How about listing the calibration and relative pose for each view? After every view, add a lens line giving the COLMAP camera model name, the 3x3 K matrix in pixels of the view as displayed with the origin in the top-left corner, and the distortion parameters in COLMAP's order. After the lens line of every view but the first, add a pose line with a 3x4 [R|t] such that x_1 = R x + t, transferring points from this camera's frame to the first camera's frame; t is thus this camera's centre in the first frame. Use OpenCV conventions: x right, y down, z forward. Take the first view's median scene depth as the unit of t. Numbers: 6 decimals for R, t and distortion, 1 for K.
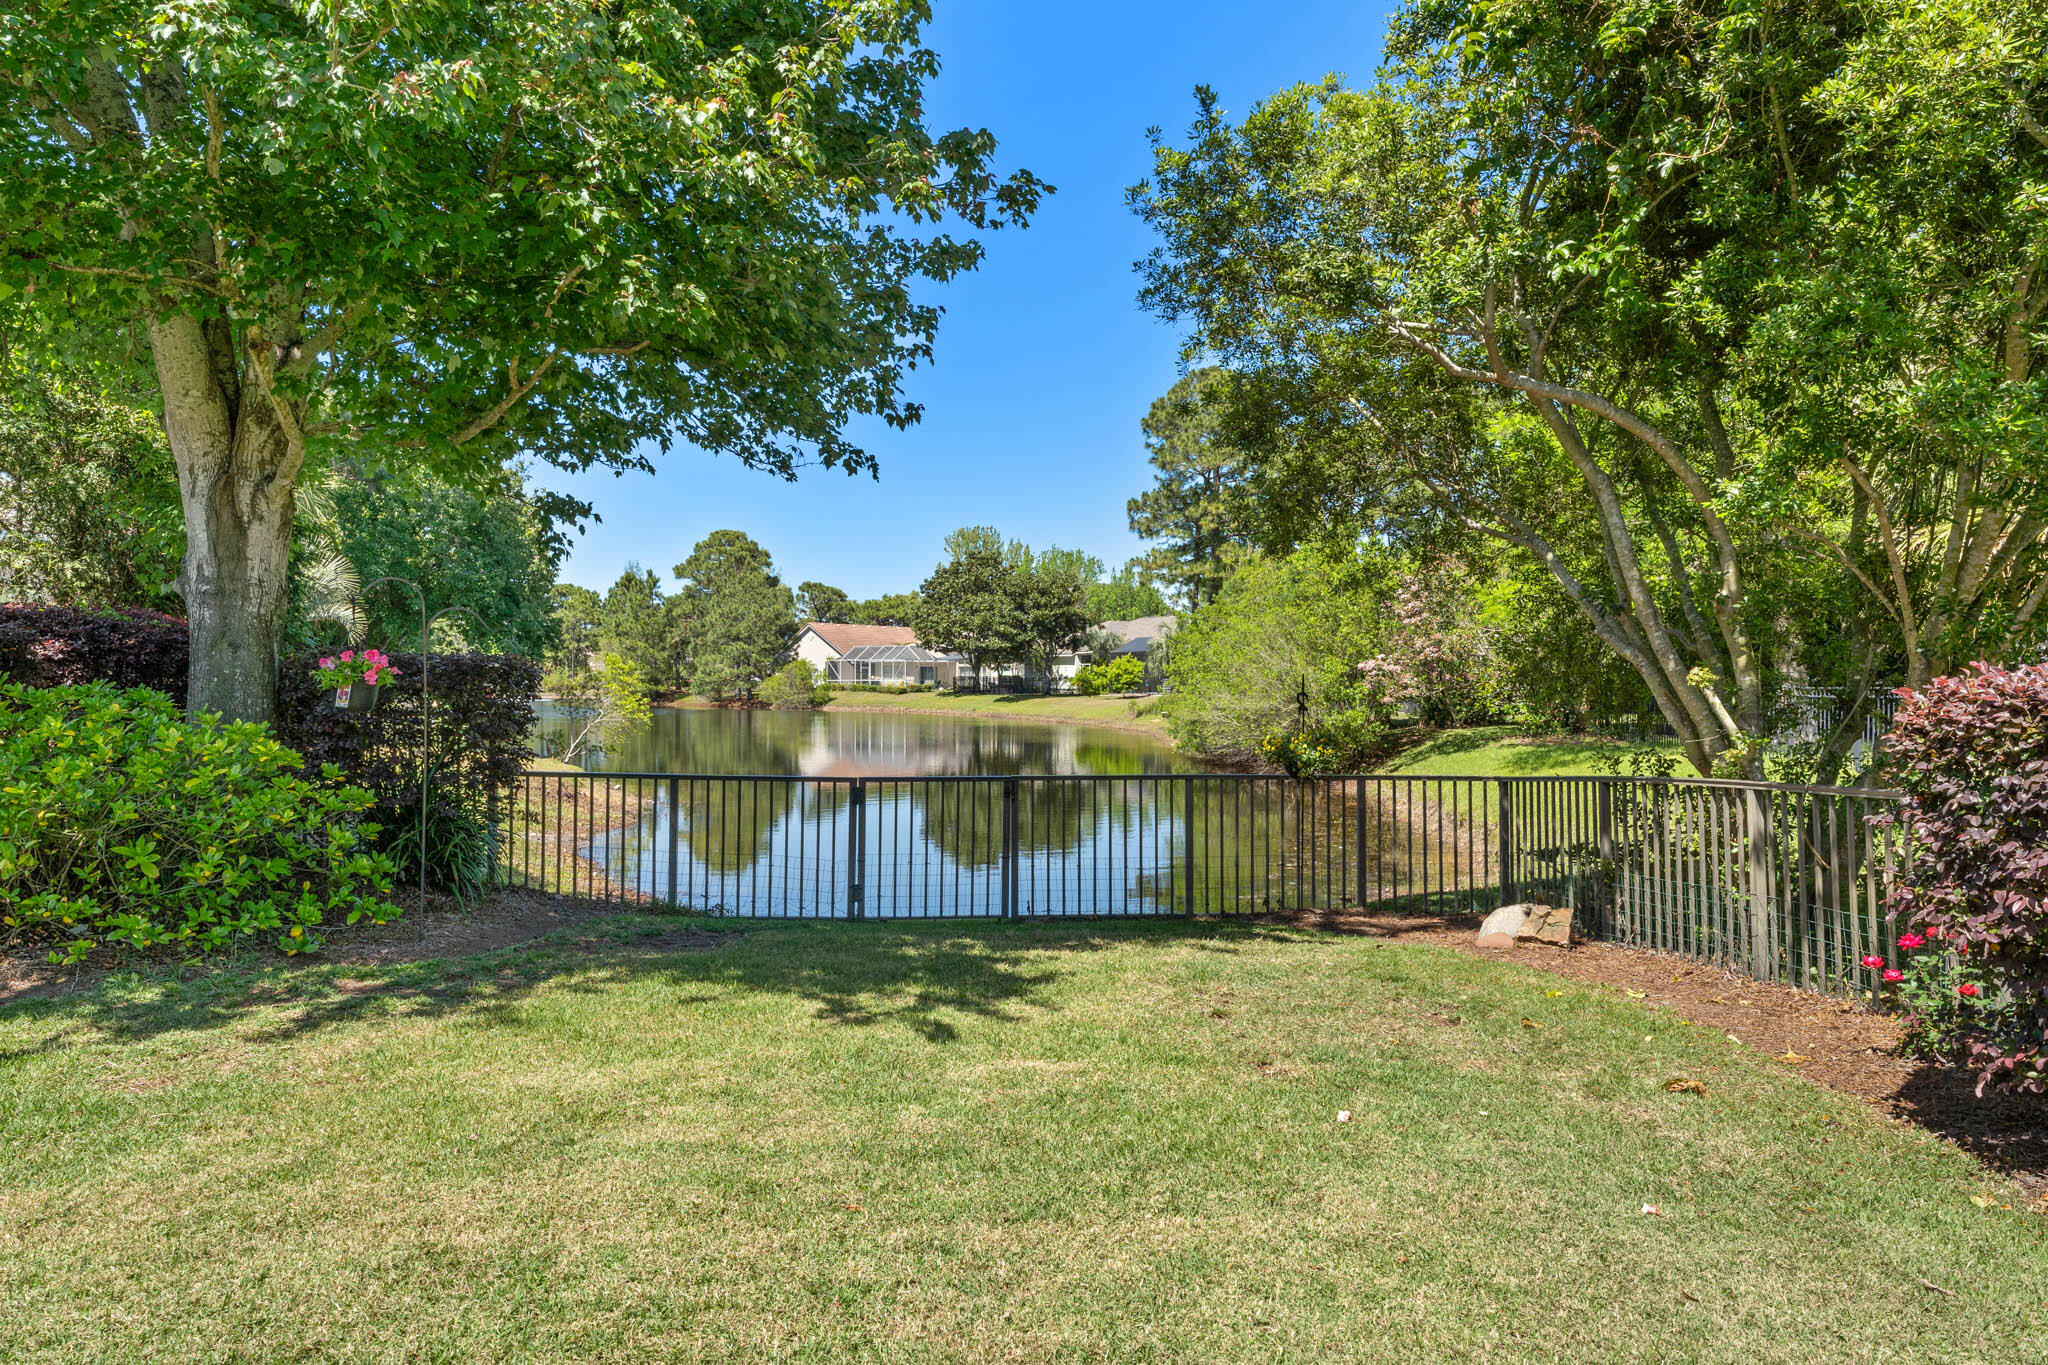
lens RADIAL K [[1289.3, 0, 1012.4], [0, 1289.3, 701.4], [0, 0, 1]] dist [0.028757, -0.000389]
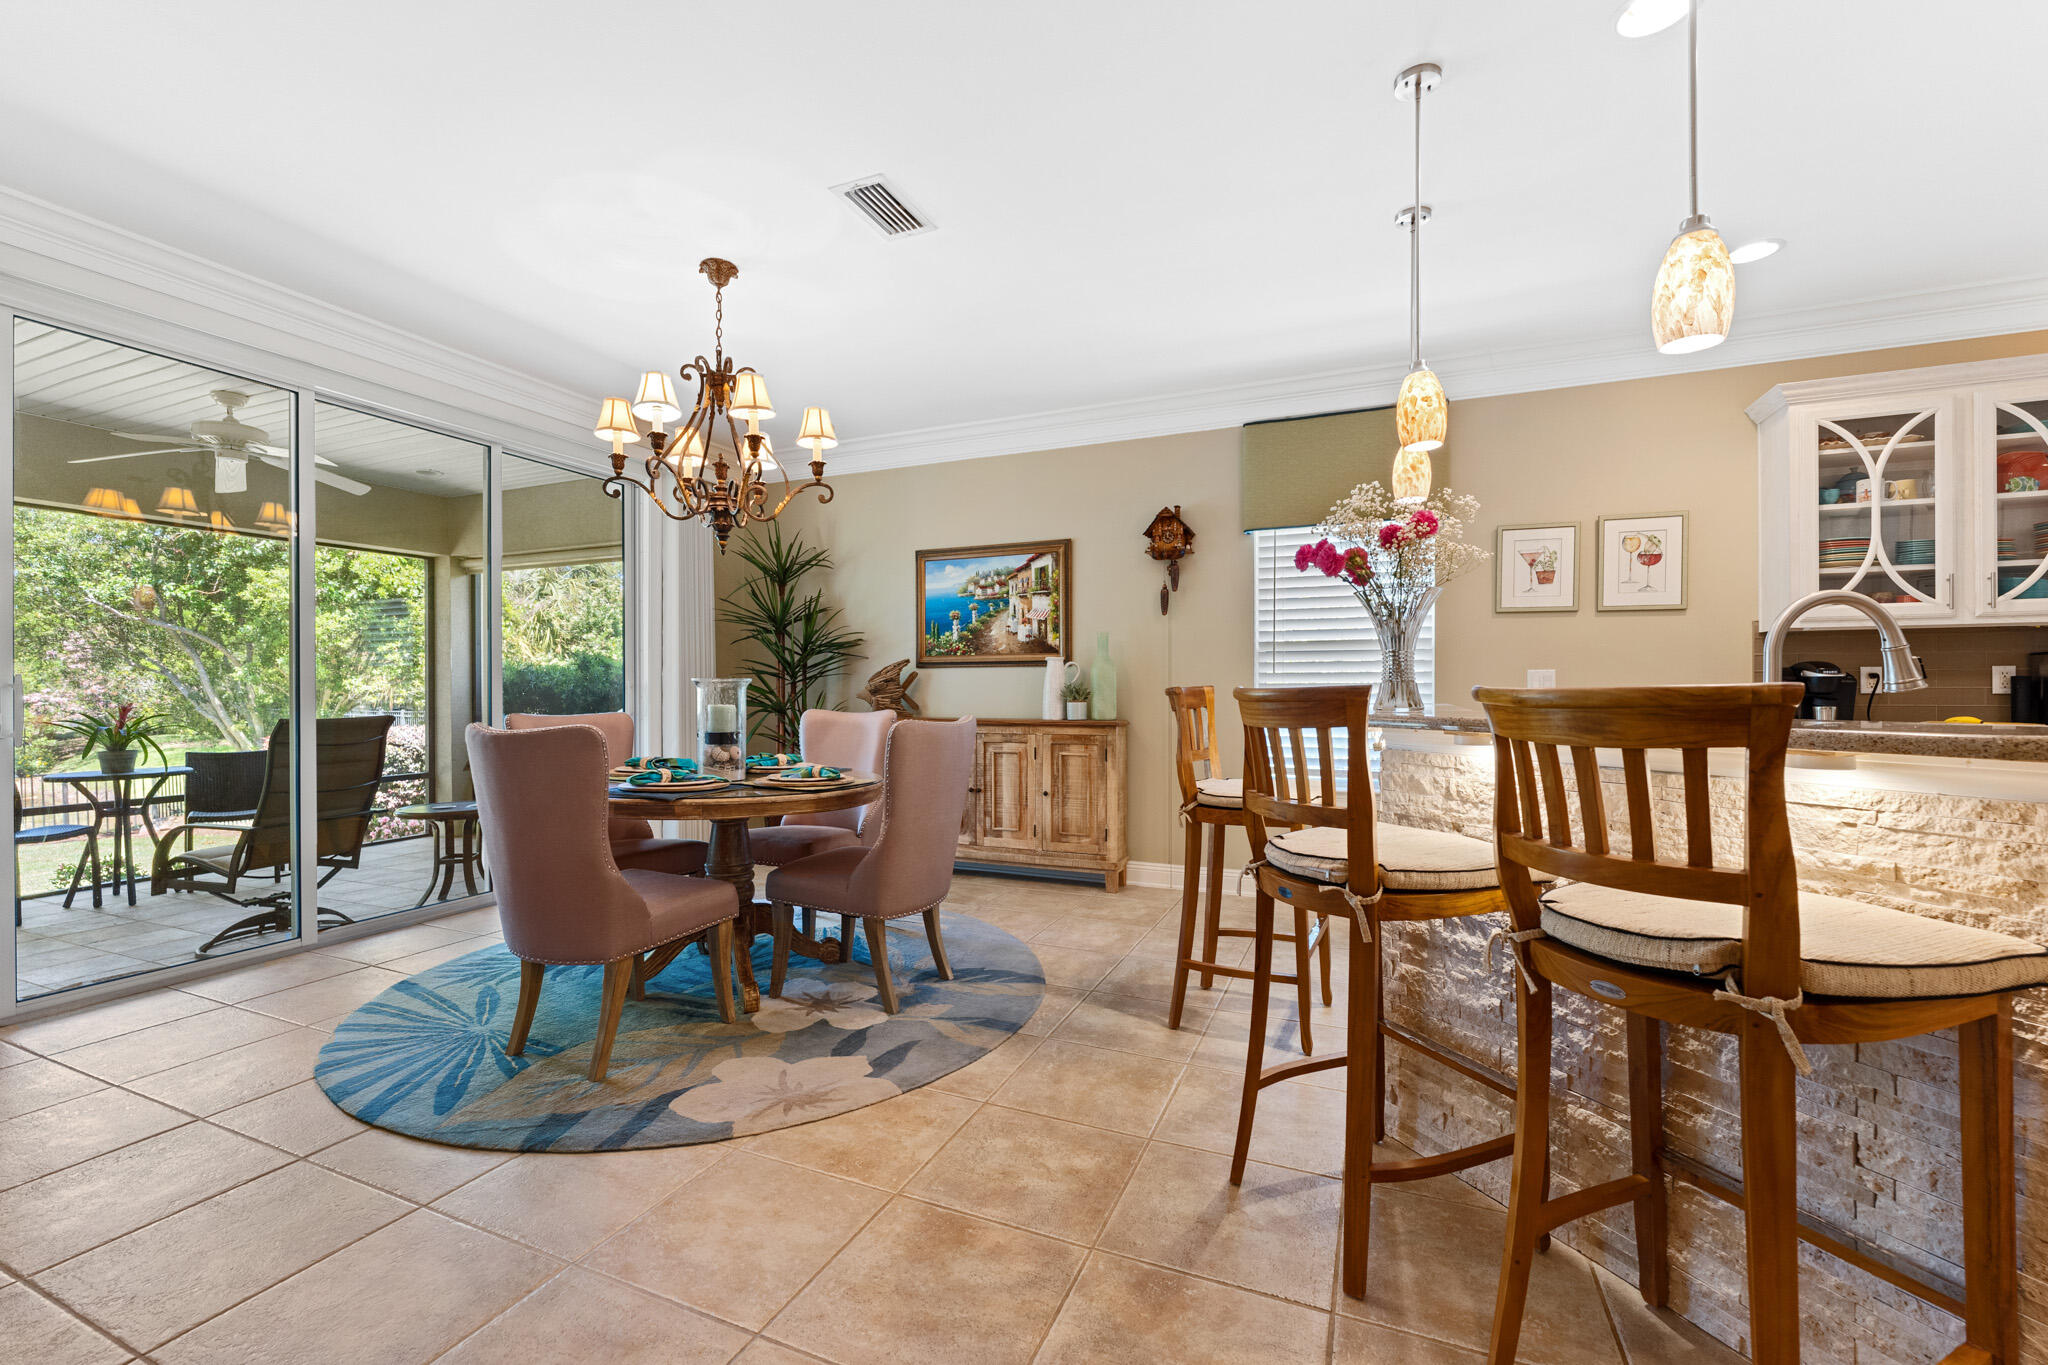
lens RADIAL K [[845.9, 0, 1018.8], [0, 845.9, 688.1], [0, 0, 1]] dist [-0.003359, 0.000123]
pose [[0.409873, -0.004660, 0.912131, -0.047331], [0.017781, 0.999838, -0.002883, -0.006938], [-0.911969, 0.017400, 0.409889, -0.136376]]
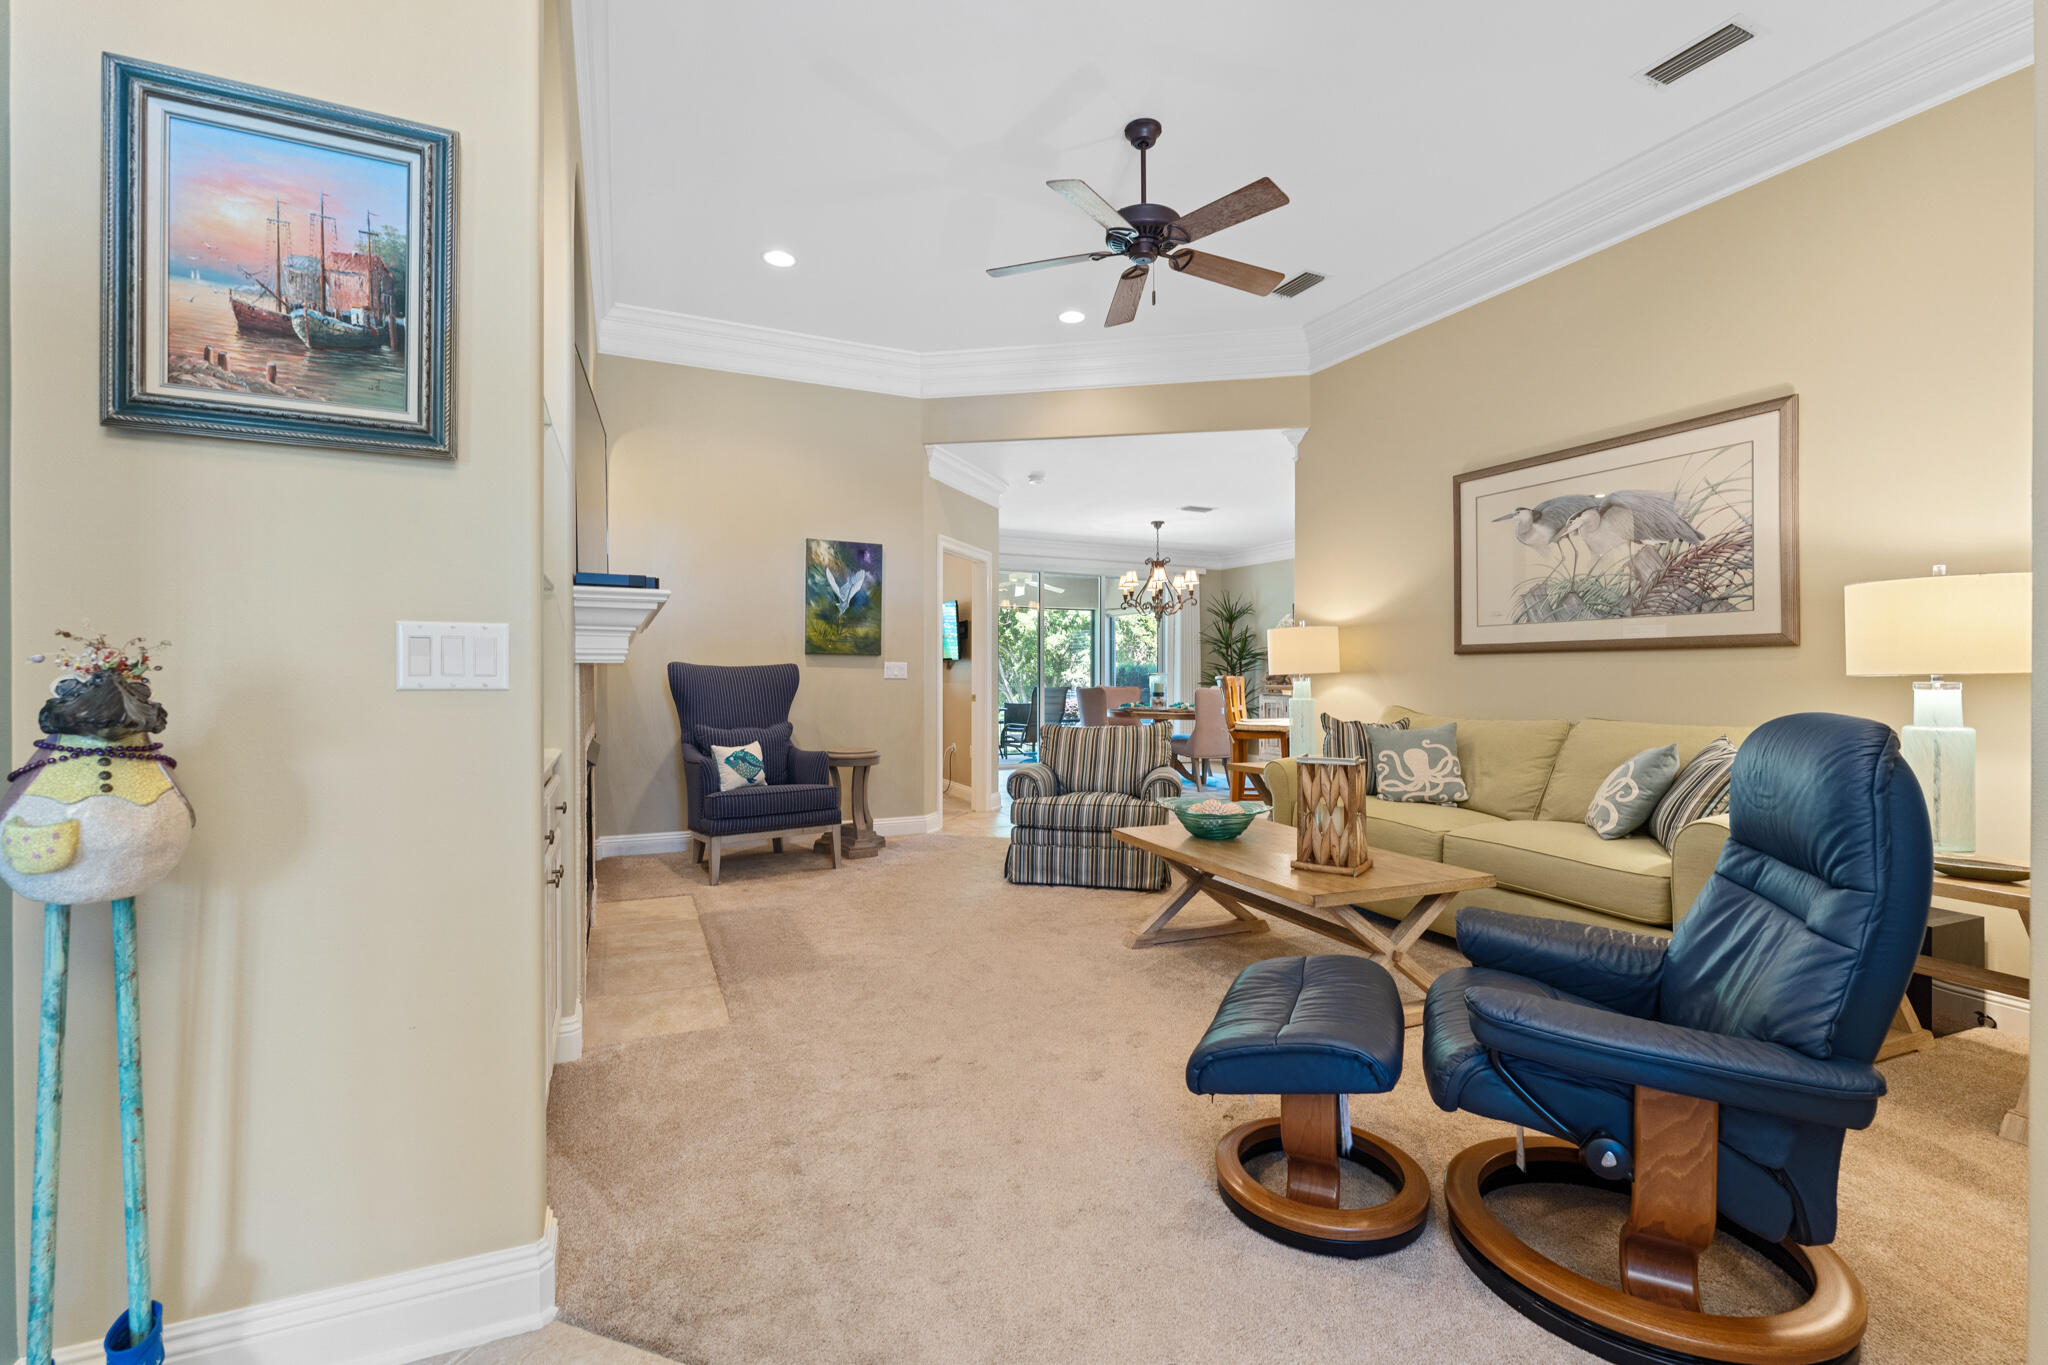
lens RADIAL K [[892.9, 0, 1017.9], [0, 892.9, 669.9], [0, 0, 1]] dist [0.000622, -0.001192]
pose [[0.915895, 0.002314, 0.401410, -0.085694], [0.006584, 0.999762, -0.020786, -0.005687], [-0.401363, 0.021681, 0.915662, -0.219241]]
